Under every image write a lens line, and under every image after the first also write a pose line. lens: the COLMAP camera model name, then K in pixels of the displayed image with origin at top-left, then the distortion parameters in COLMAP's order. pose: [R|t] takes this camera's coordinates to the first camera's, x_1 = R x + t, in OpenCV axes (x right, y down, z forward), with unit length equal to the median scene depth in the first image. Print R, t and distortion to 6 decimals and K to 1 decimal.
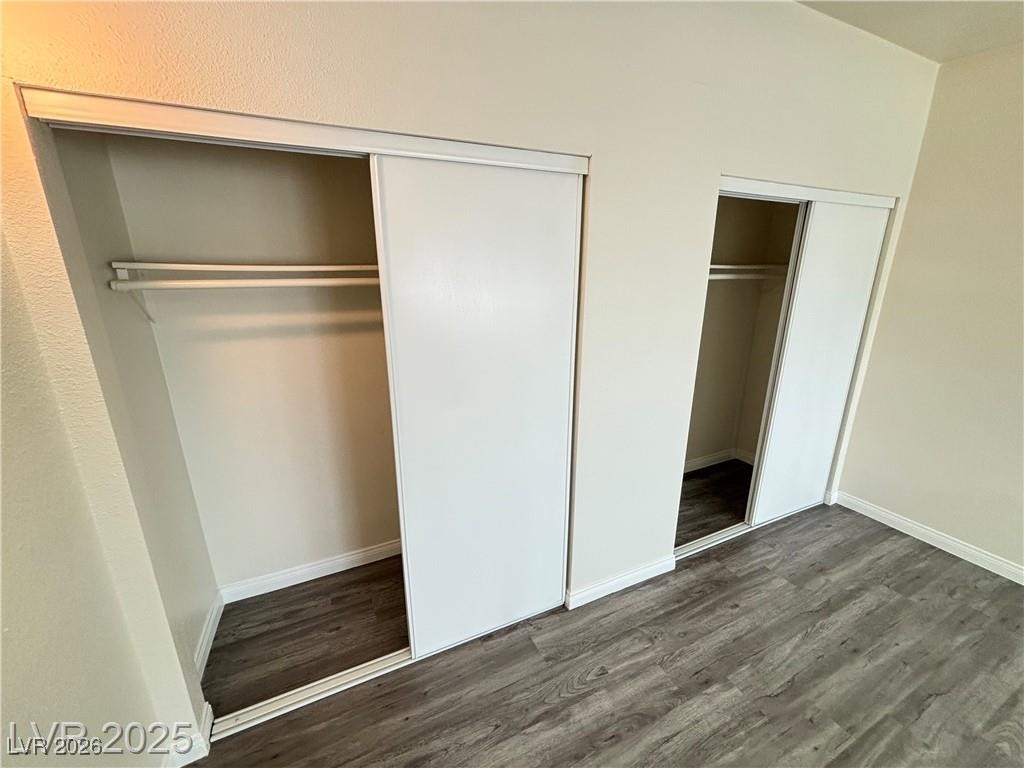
lens RADIAL K [[414.0, 0, 515.1], [0, 414.0, 382.1], [0, 0, 1]] dist [0.001160, 0.000901]
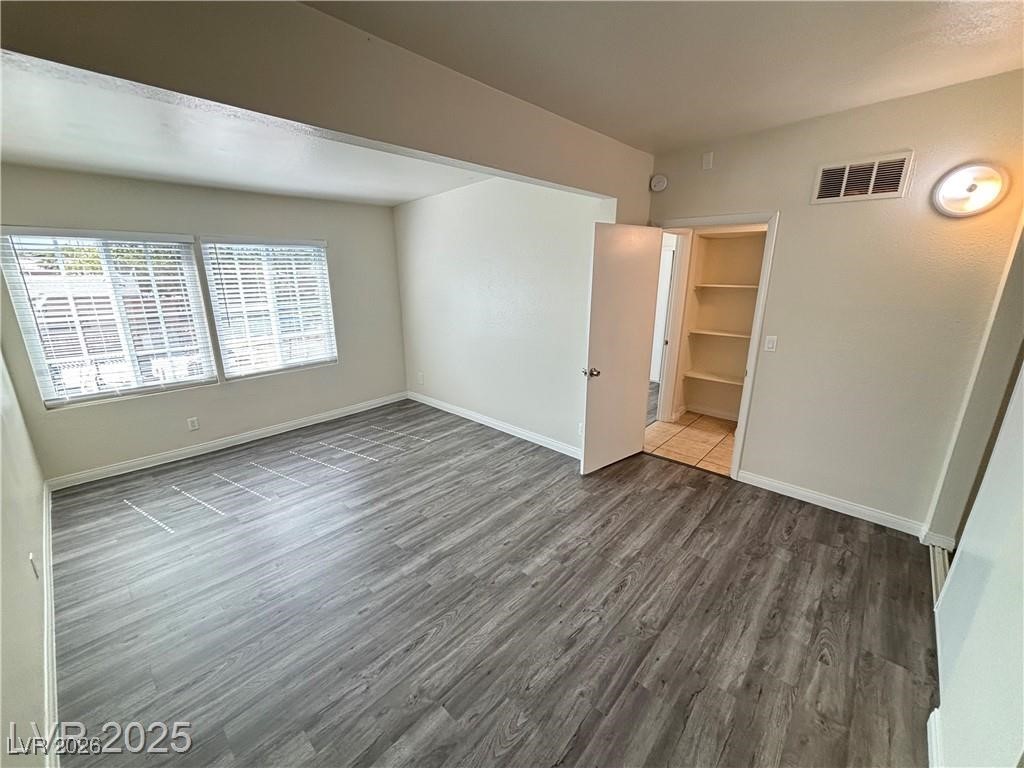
lens RADIAL K [[414.0, 0, 512.4], [0, 414.0, 386.9], [0, 0, 1]] dist [0.001160, 0.000901]
pose [[-0.927523, 0.103346, -0.359194, 1.302757], [-0.103539, 0.852362, 0.512600, -0.386427], [0.359139, 0.512639, -0.779885, 1.209455]]
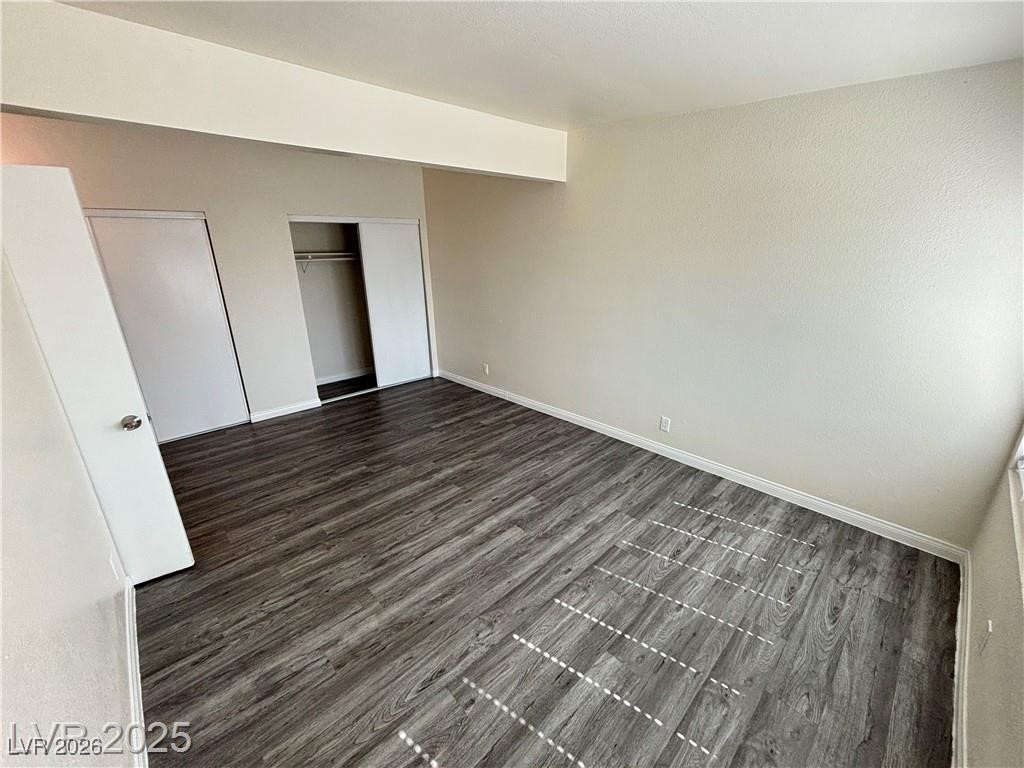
lens RADIAL K [[414.0, 0, 514.4], [0, 414.0, 386.6], [0, 0, 1]] dist [0.001160, 0.000901]
pose [[0.950203, -0.117314, 0.288707, 0.969199], [0.102237, 0.992514, 0.066815, 0.436388], [-0.294384, -0.033971, 0.955083, -1.644312]]
